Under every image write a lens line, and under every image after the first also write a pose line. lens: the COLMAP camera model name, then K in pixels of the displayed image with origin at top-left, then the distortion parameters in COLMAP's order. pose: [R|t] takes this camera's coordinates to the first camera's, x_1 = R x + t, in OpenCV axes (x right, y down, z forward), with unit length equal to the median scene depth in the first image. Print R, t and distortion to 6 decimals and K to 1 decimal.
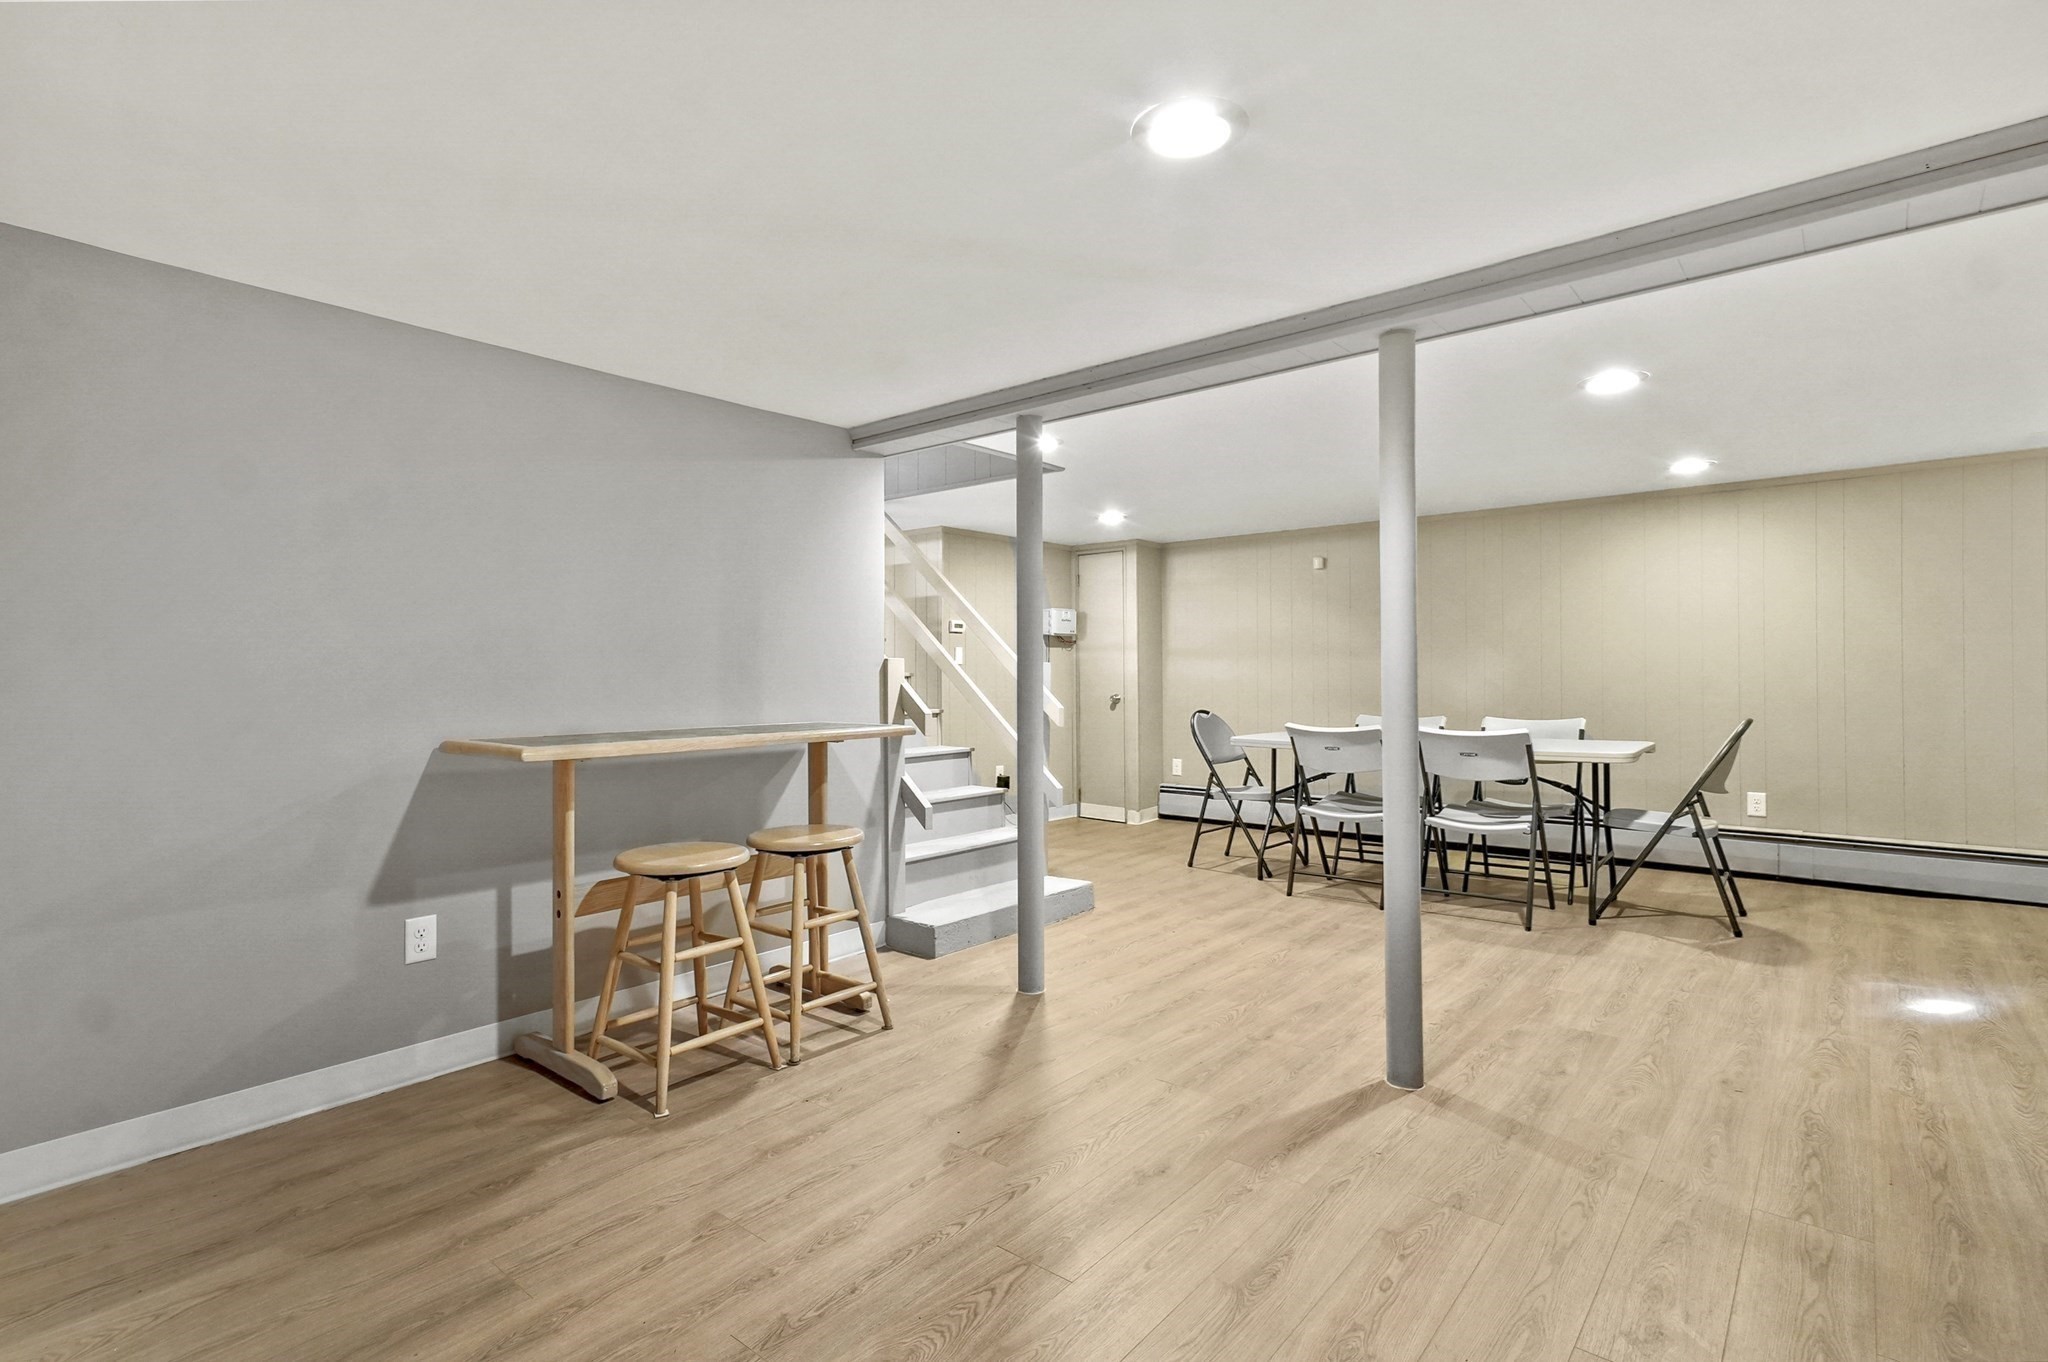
lens RADIAL K [[997.7, 0, 1022.4], [0, 997.7, 668.7], [0, 0, 1]] dist [0.015369, 0.012702]
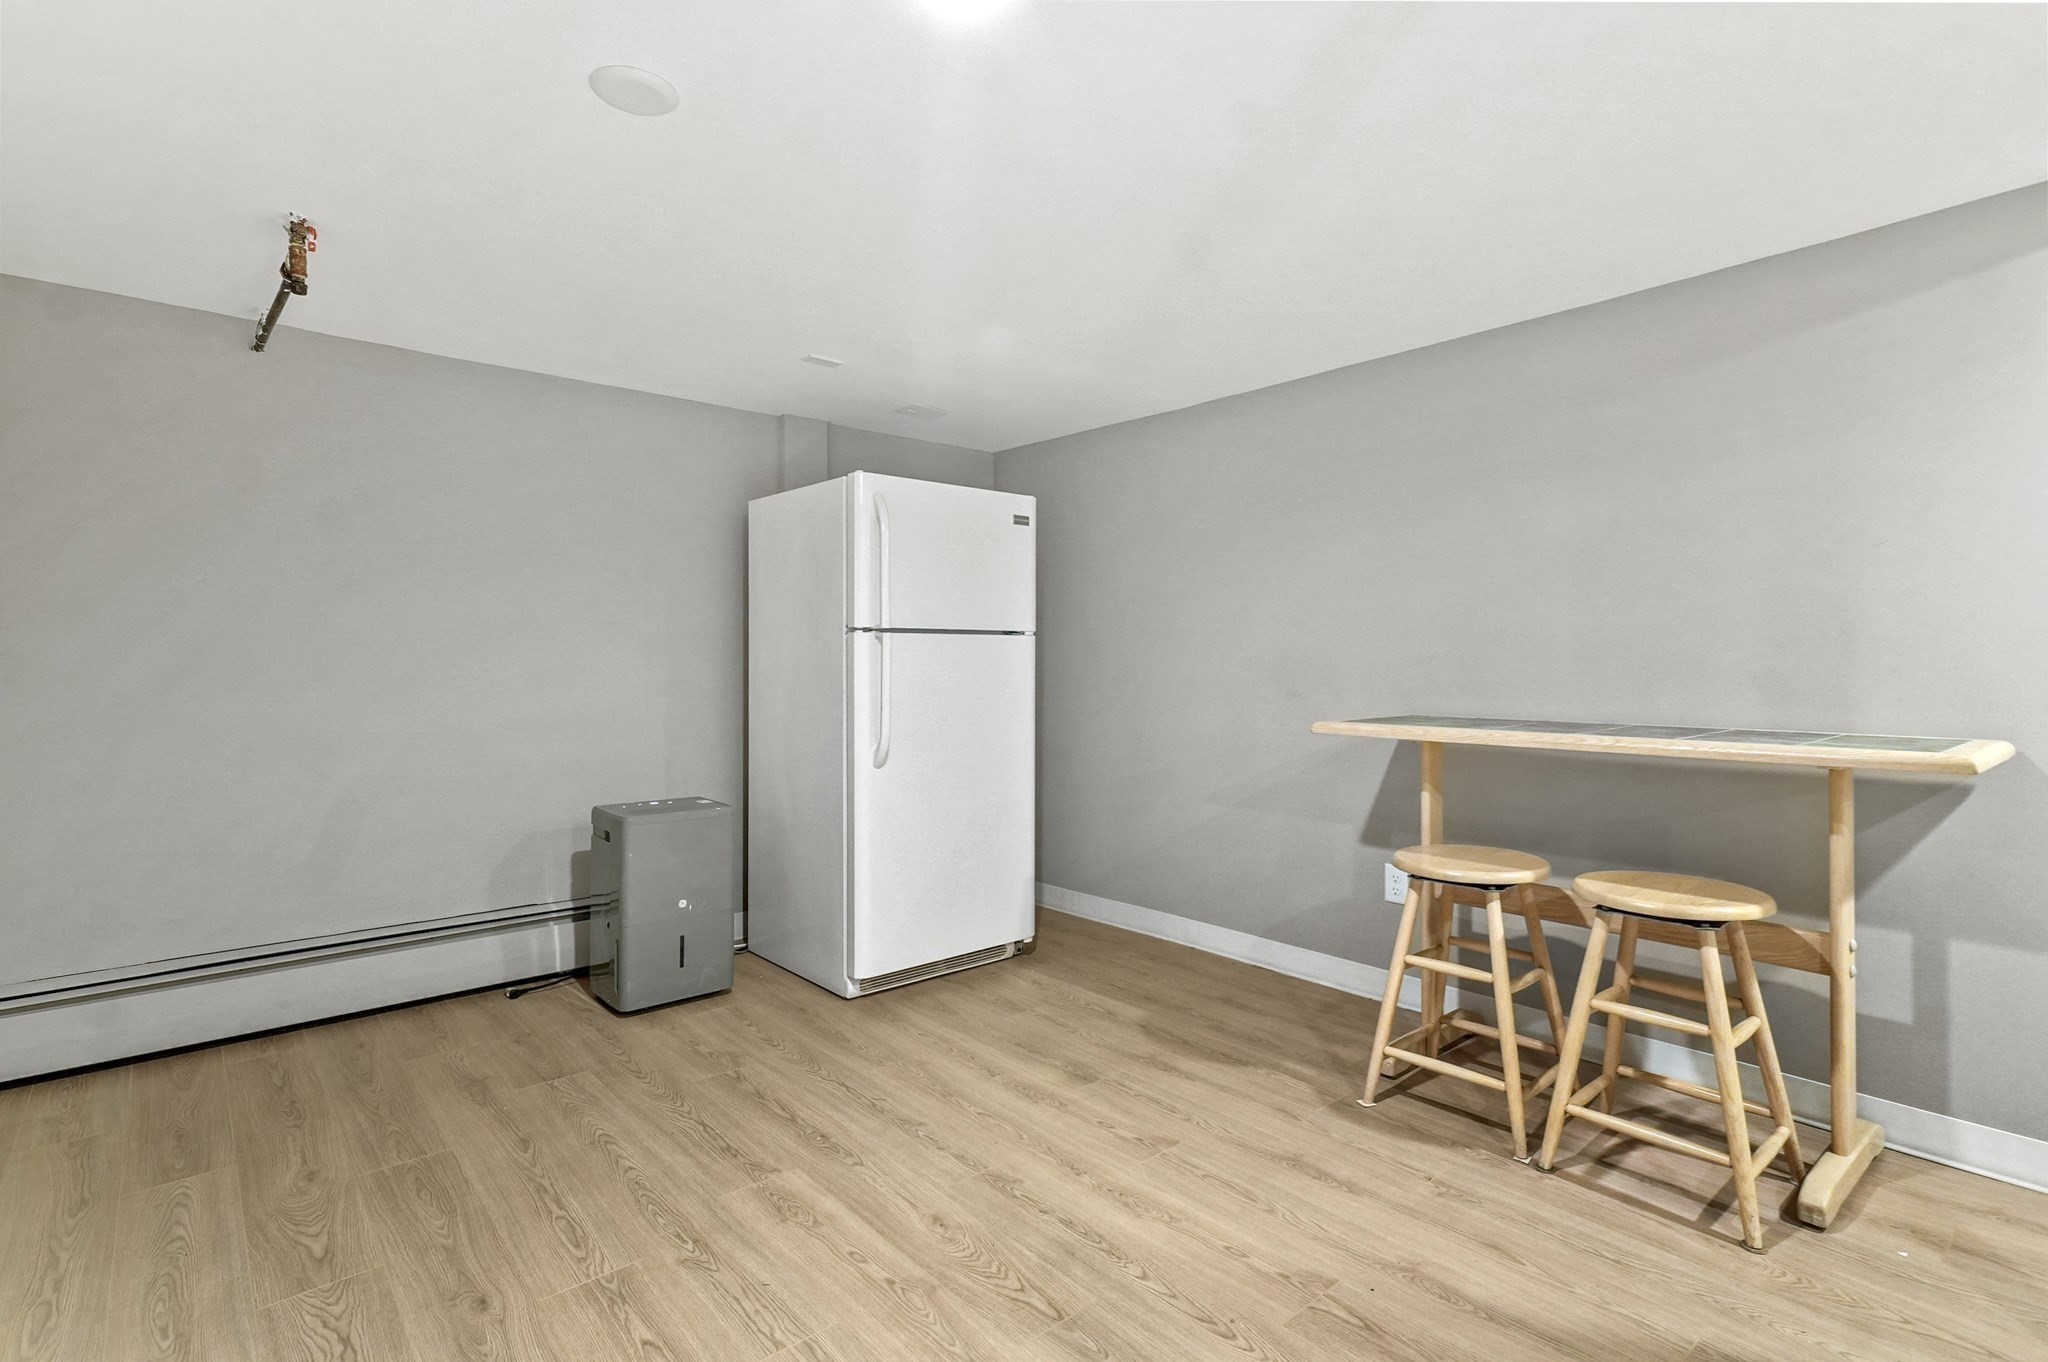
lens RADIAL K [[997.7, 0, 1022.4], [0, 997.7, 668.7], [0, 0, 1]] dist [0.015369, 0.012702]
pose [[-0.170547, 0.013139, -0.985262, 0.799150], [0.010228, 0.999881, 0.011564, 0.002600], [0.985297, -0.008105, -0.170661, 1.012829]]
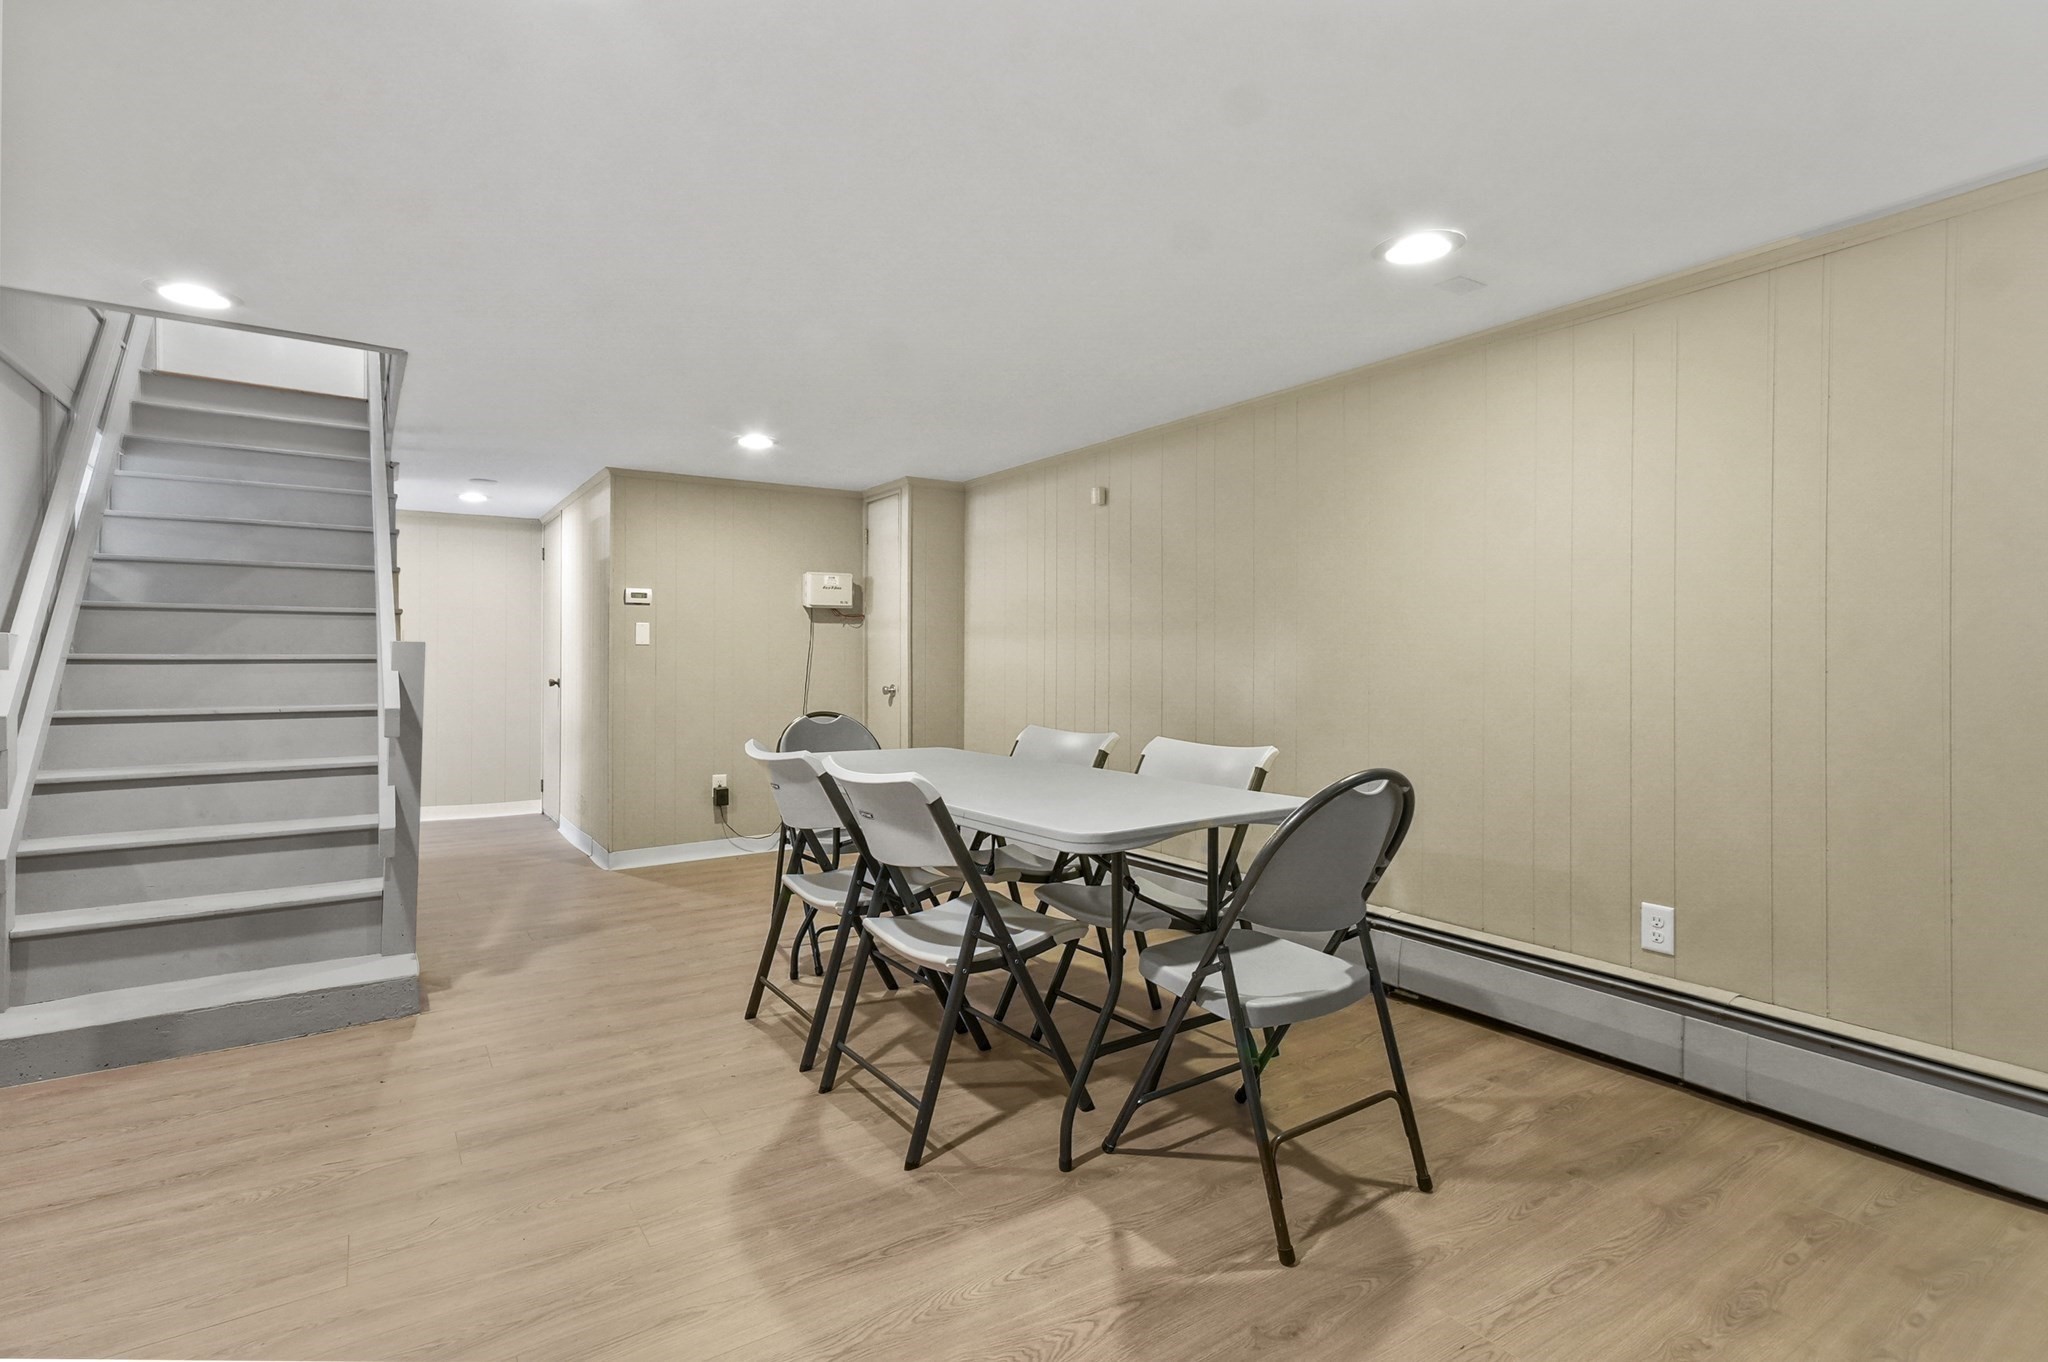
lens RADIAL K [[981.0, 0, 1014.4], [0, 981.0, 674.2], [0, 0, 1]] dist [0.016038, -0.000025]
pose [[0.953652, 0.010491, -0.300728, 0.142994], [-0.002328, 0.999619, 0.027490, -0.001019], [0.300902, -0.025515, 0.953314, 0.110514]]
